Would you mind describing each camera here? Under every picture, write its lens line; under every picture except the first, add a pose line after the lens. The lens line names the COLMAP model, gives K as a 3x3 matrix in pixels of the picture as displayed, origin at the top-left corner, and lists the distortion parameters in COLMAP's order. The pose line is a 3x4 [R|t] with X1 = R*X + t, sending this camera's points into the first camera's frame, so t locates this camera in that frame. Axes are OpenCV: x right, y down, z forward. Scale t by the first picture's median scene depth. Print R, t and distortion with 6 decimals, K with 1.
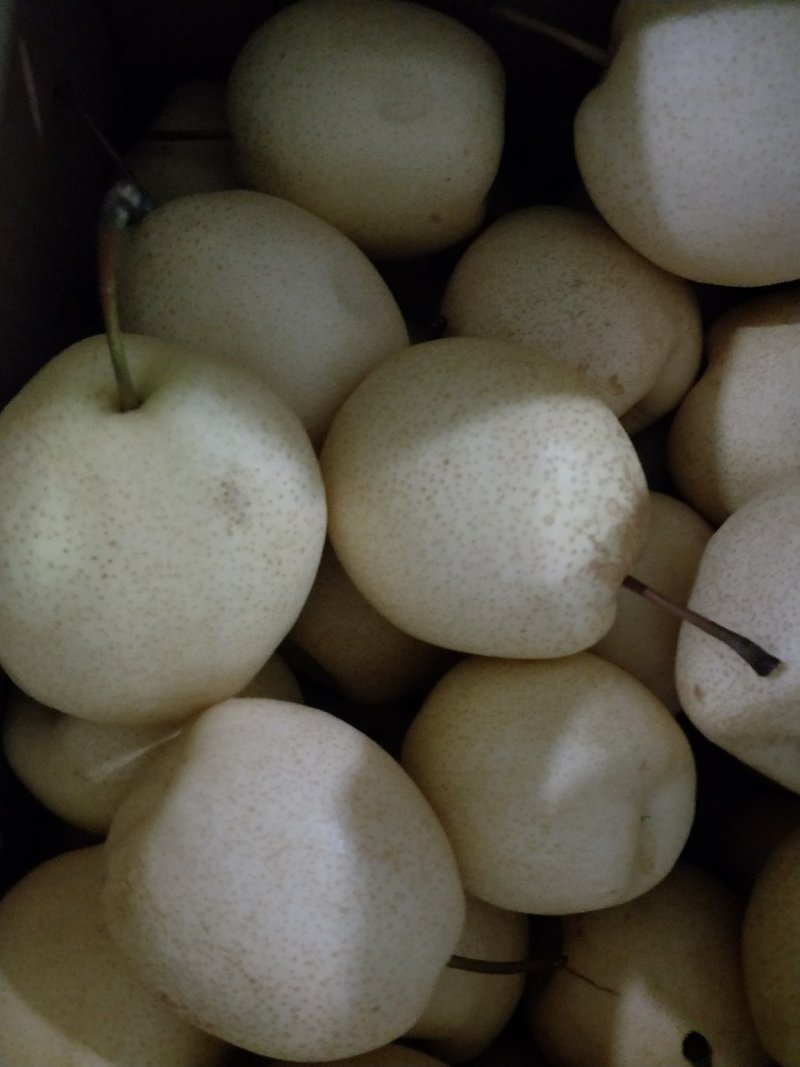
lens RADIAL K [[860.4, 0, 414.7], [0, 860.4, 568.4], [0, 0, 1]] dist [0.045277, -0.075018]
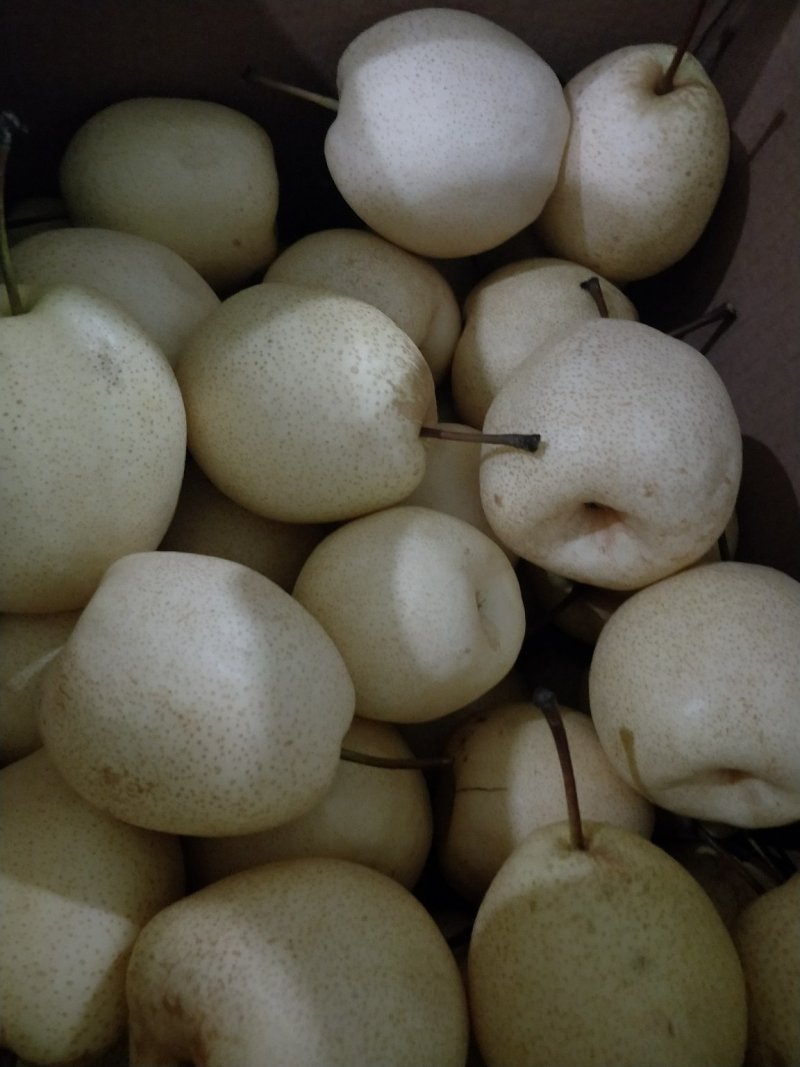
lens RADIAL K [[852.2, 0, 388.6], [0, 852.2, 576.2], [0, 0, 1]] dist [0.034819, -0.104791]
pose [[0.973640, -0.176689, 0.144241, -0.038917], [0.205357, 0.954274, -0.217234, 0.545085], [-0.099262, 0.241128, 0.965404, -0.196167]]
